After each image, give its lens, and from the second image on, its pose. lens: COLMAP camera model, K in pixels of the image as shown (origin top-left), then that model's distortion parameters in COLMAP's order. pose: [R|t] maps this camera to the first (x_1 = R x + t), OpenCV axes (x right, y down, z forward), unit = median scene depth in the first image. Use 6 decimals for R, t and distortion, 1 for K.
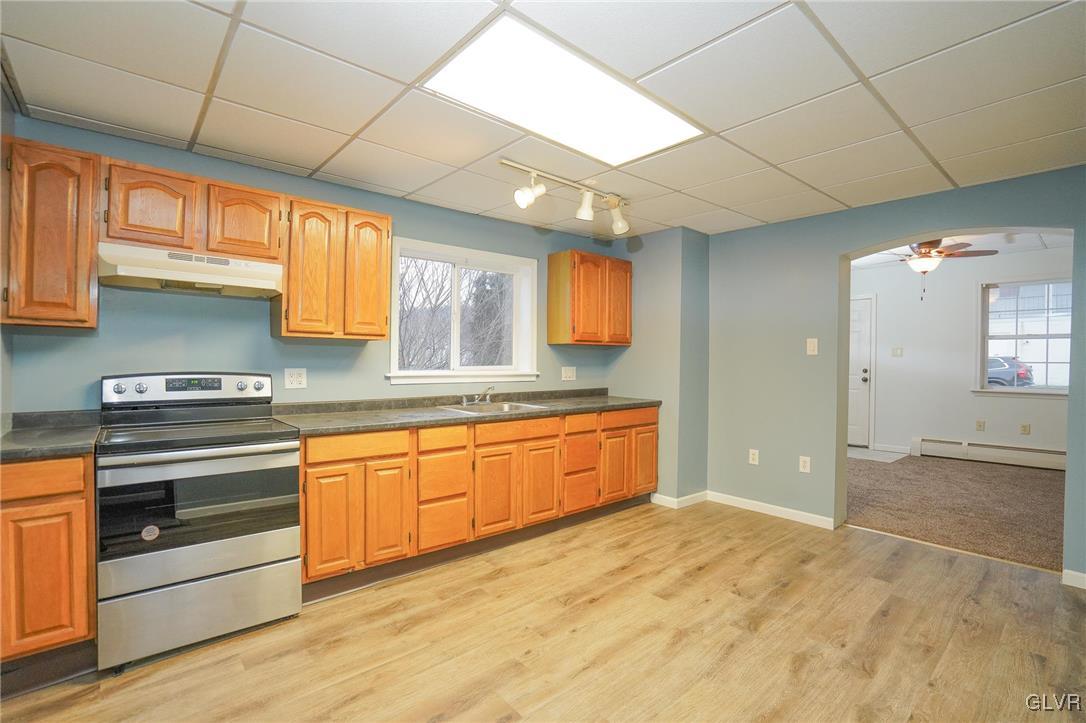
lens RADIAL K [[509.8, 0, 543.7], [0, 509.8, 353.6], [0, 0, 1]] dist [-0.052644, 0.015766]
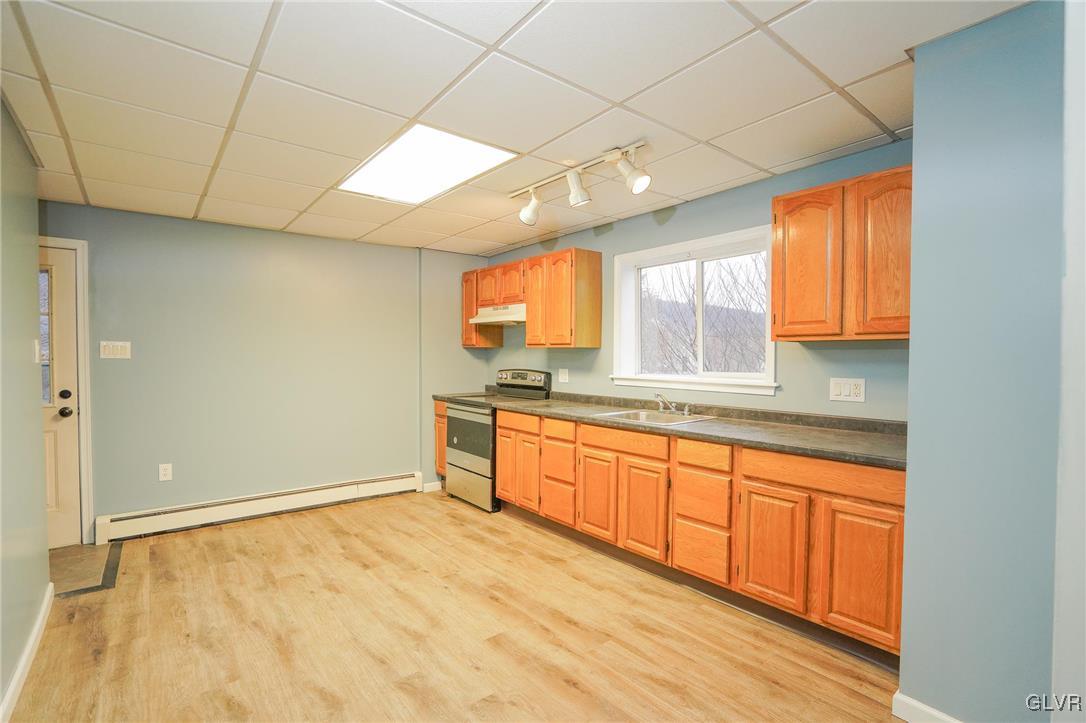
lens RADIAL K [[509.8, 0, 533.6], [0, 509.8, 358.9], [0, 0, 1]] dist [-0.052644, 0.015766]
pose [[-0.065541, -0.001650, -0.997849, 1.047587], [0.008083, 0.999965, -0.002185, 0.003410], [0.997817, -0.008209, -0.065525, 1.076448]]
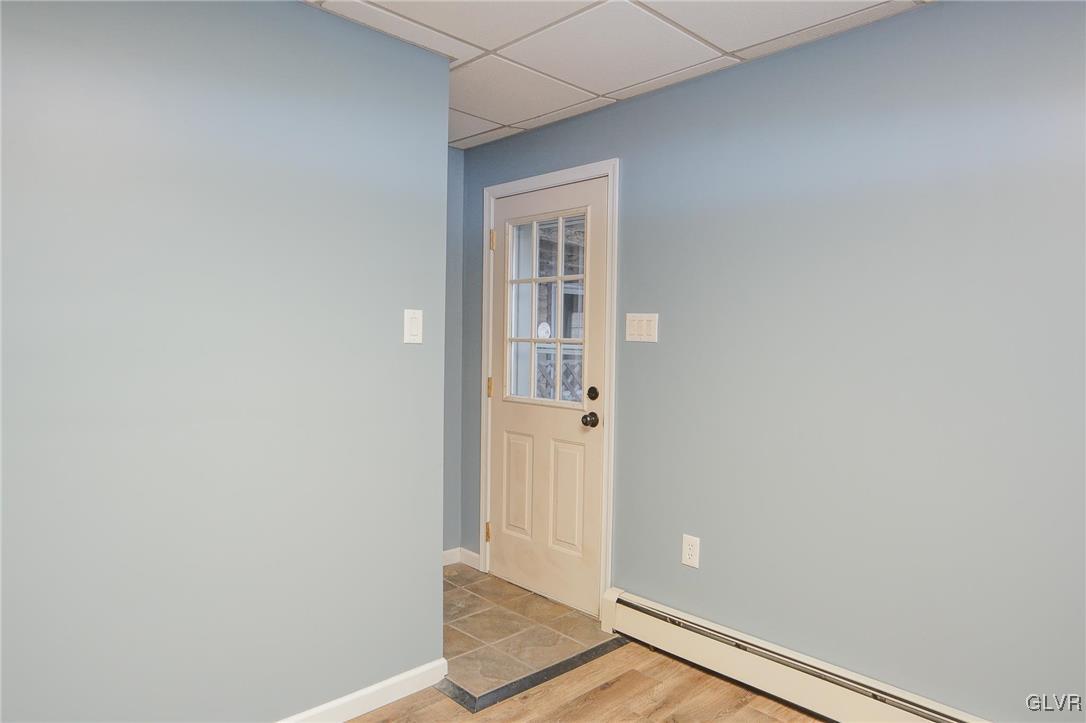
lens RADIAL K [[686.0, 0, 538.6], [0, 686.0, 369.9], [0, 0, 1]] dist [-0.001221, 0.000942]
pose [[-0.999122, -0.020971, -0.036265, 0.045125], [-0.022192, 0.999188, 0.033622, 0.002589], [0.035530, 0.034398, -0.998776, 0.992540]]
